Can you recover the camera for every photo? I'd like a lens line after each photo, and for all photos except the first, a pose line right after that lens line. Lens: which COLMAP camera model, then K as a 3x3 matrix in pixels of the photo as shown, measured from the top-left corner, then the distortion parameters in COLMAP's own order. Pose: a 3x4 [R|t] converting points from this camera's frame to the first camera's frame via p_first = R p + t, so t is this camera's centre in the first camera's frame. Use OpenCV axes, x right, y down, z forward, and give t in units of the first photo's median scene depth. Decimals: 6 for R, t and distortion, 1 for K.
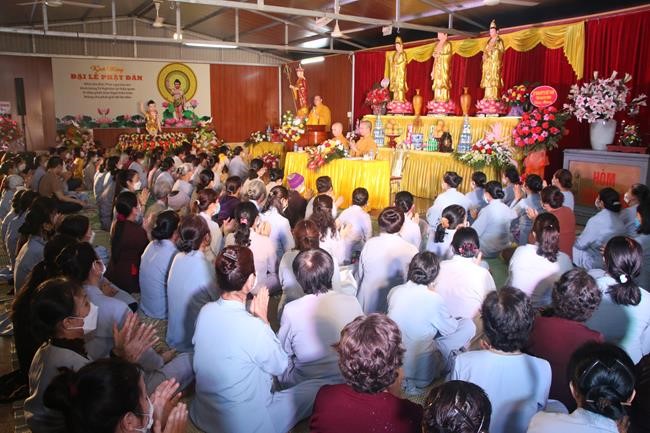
lens RADIAL K [[531.3, 0, 325.0], [0, 531.3, 216.5], [0, 0, 1]] dist [-0.182276, 0.160822]
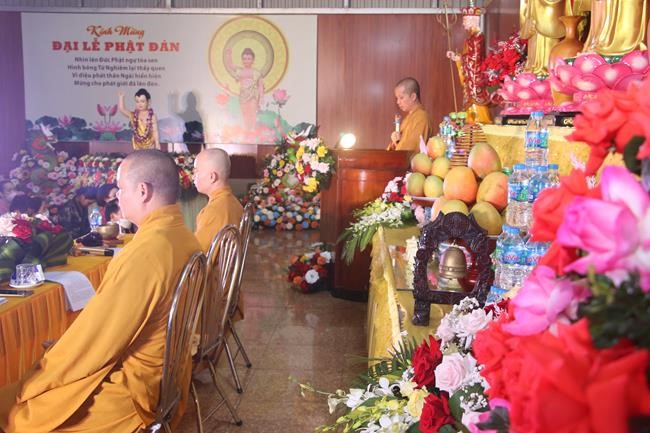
lens RADIAL K [[805.0, 0, 325.0], [0, 805.0, 216.5], [0, 0, 1]] dist [0.001815, 0.009539]
pose [[0.810589, 0.073251, -0.581016, 0.298704], [-0.114862, 0.992762, -0.035086, -0.104343], [0.574240, 0.095177, 0.813136, 0.526826]]
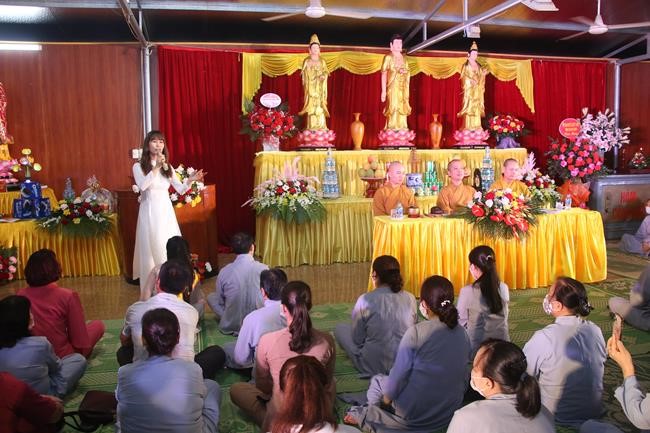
lens RADIAL K [[531.3, 0, 325.0], [0, 531.3, 216.5], [0, 0, 1]] dist [-0.182276, 0.160822]
pose [[0.324795, -0.125413, 0.937432, -0.470681], [0.195349, 0.978692, 0.063250, -0.140966], [-0.925390, 0.162583, 0.342374, 0.722669]]
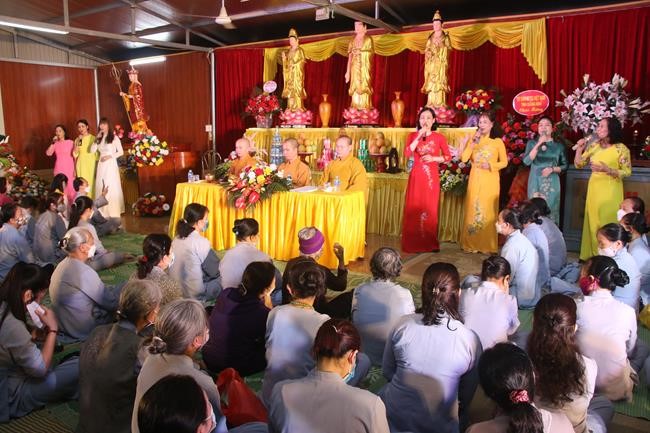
lens RADIAL K [[531.3, 0, 325.0], [0, 531.3, 216.5], [0, 0, 1]] dist [-0.182276, 0.160822]
pose [[0.906721, -0.077508, 0.414547, -0.150204], [0.087341, 0.996167, -0.004784, -0.047985], [-0.412587, 0.040545, 0.910015, 0.245620]]
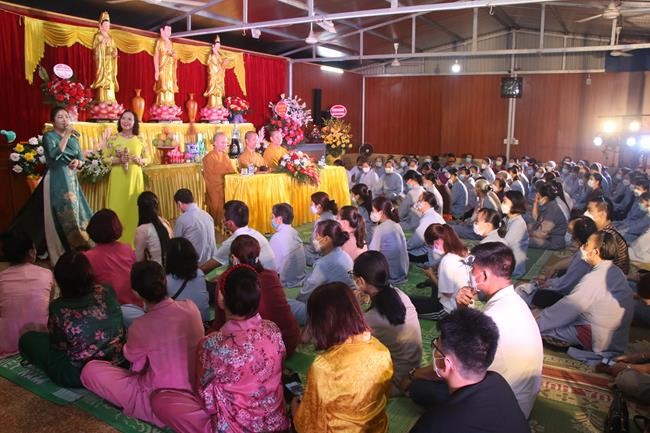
lens RADIAL K [[531.3, 0, 325.0], [0, 531.3, 216.5], [0, 0, 1]] dist [-0.182276, 0.160822]
pose [[-0.454908, -0.164683, 0.875179, -0.596380], [0.143674, 0.956307, 0.254628, -0.192411], [-0.878873, 0.241573, -0.411371, 0.991962]]
